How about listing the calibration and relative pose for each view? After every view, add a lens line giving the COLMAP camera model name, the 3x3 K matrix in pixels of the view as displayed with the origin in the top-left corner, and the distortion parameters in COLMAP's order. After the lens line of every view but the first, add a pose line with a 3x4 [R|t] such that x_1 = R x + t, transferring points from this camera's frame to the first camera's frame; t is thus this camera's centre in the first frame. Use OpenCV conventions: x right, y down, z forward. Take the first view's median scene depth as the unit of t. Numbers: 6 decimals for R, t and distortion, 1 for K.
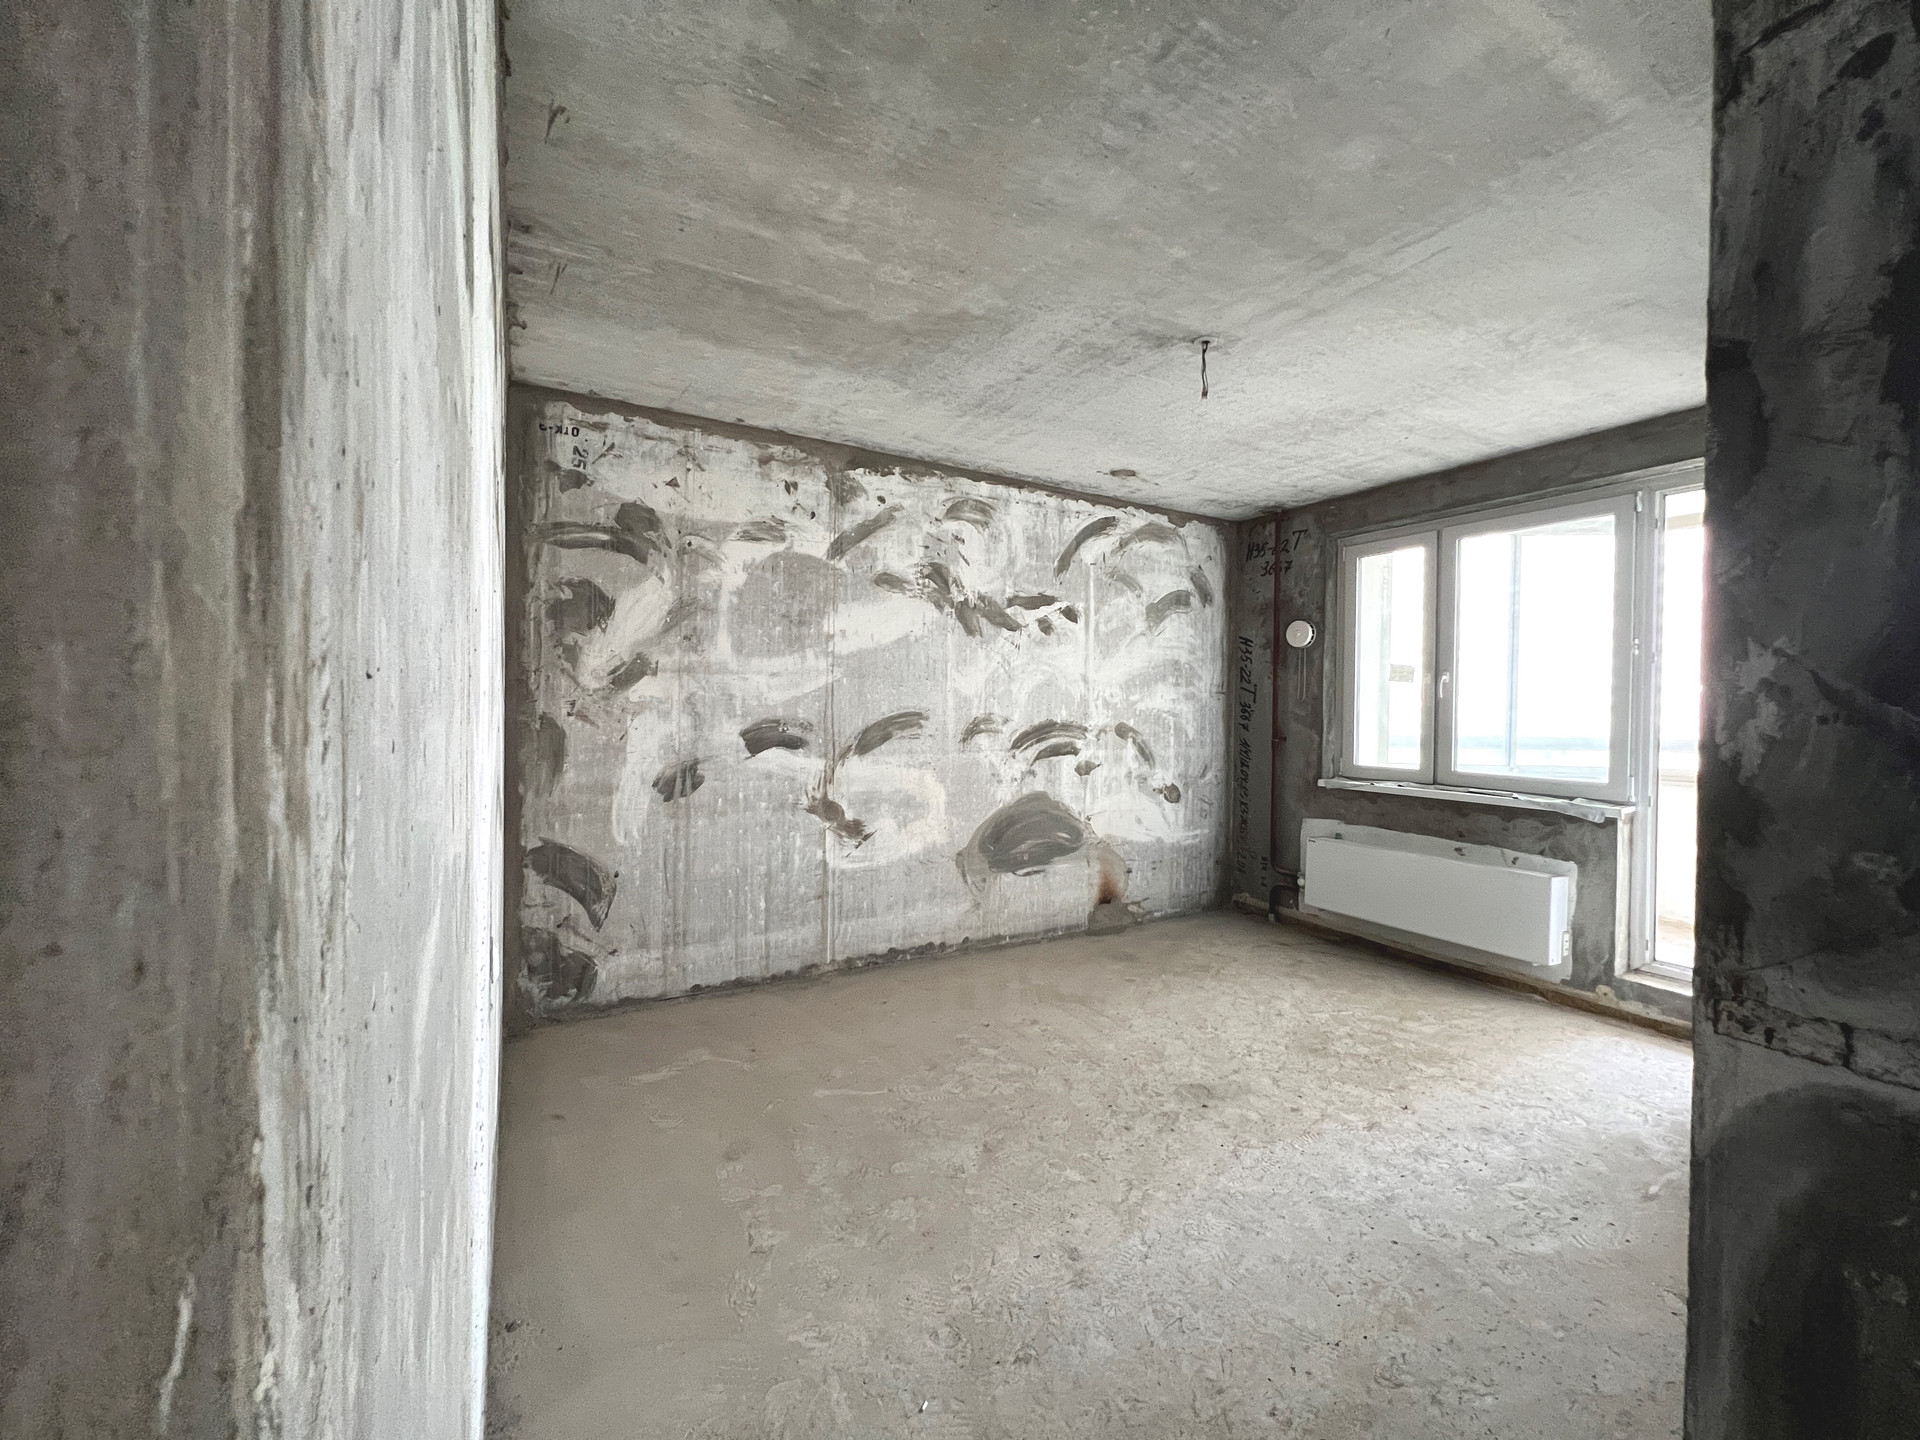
lens RADIAL K [[768.2, 0, 958.0], [0, 768.2, 718.1], [0, 0, 1]] dist [-0.001796, 0.000542]
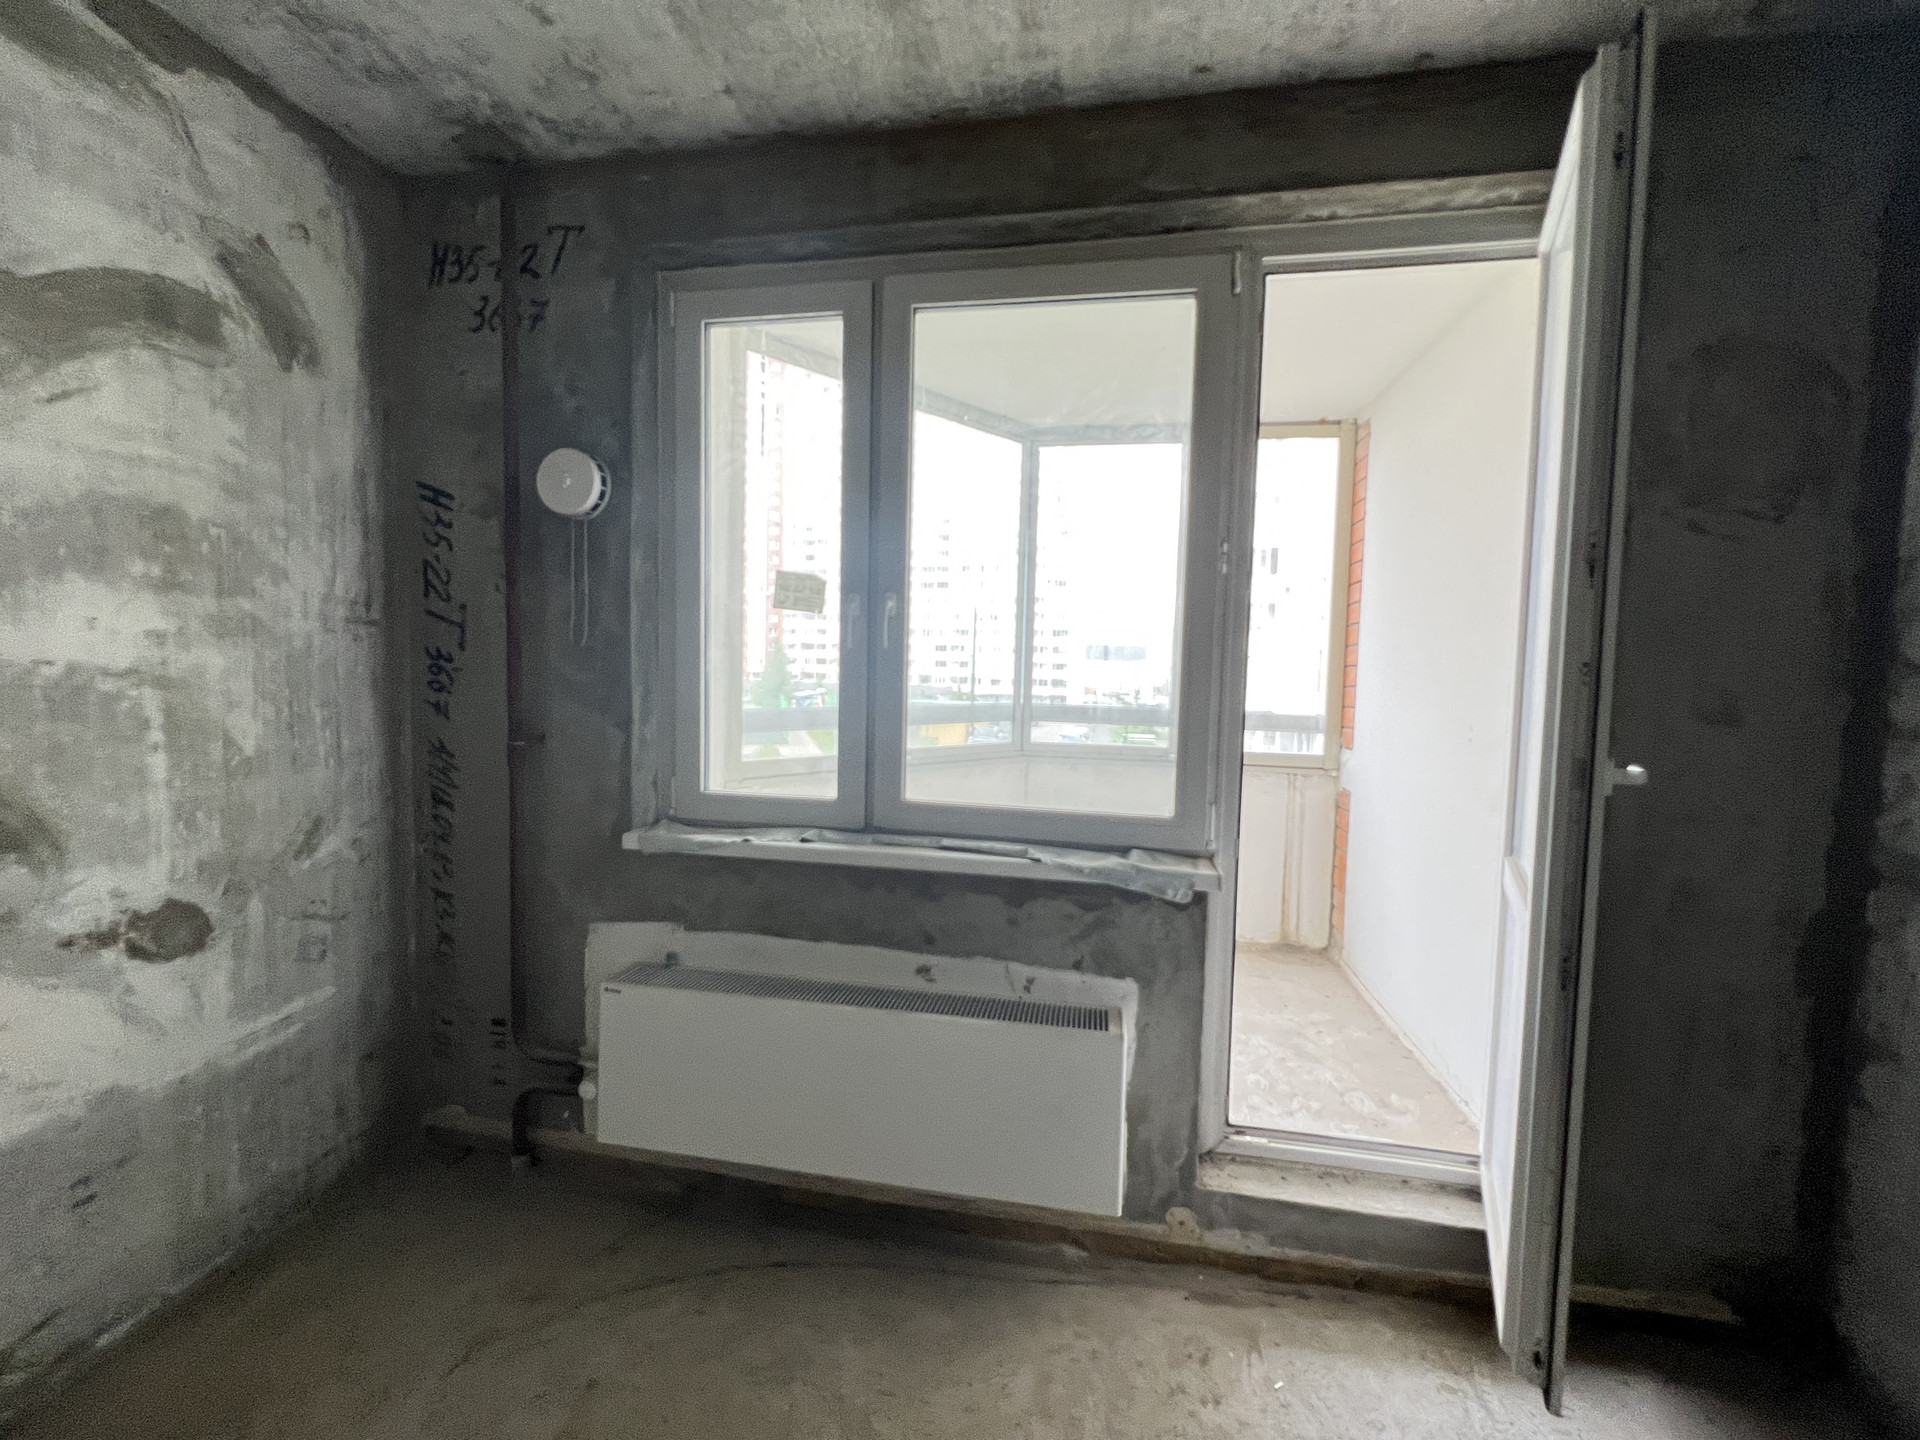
lens RADIAL K [[768.2, 0, 965.1], [0, 768.2, 710.9], [0, 0, 1]] dist [-0.001796, 0.000542]
pose [[0.641716, -0.040252, 0.765886, 0.257501], [-0.004643, 0.998400, 0.056363, -0.012138], [-0.766929, -0.039725, 0.640502, 0.562567]]
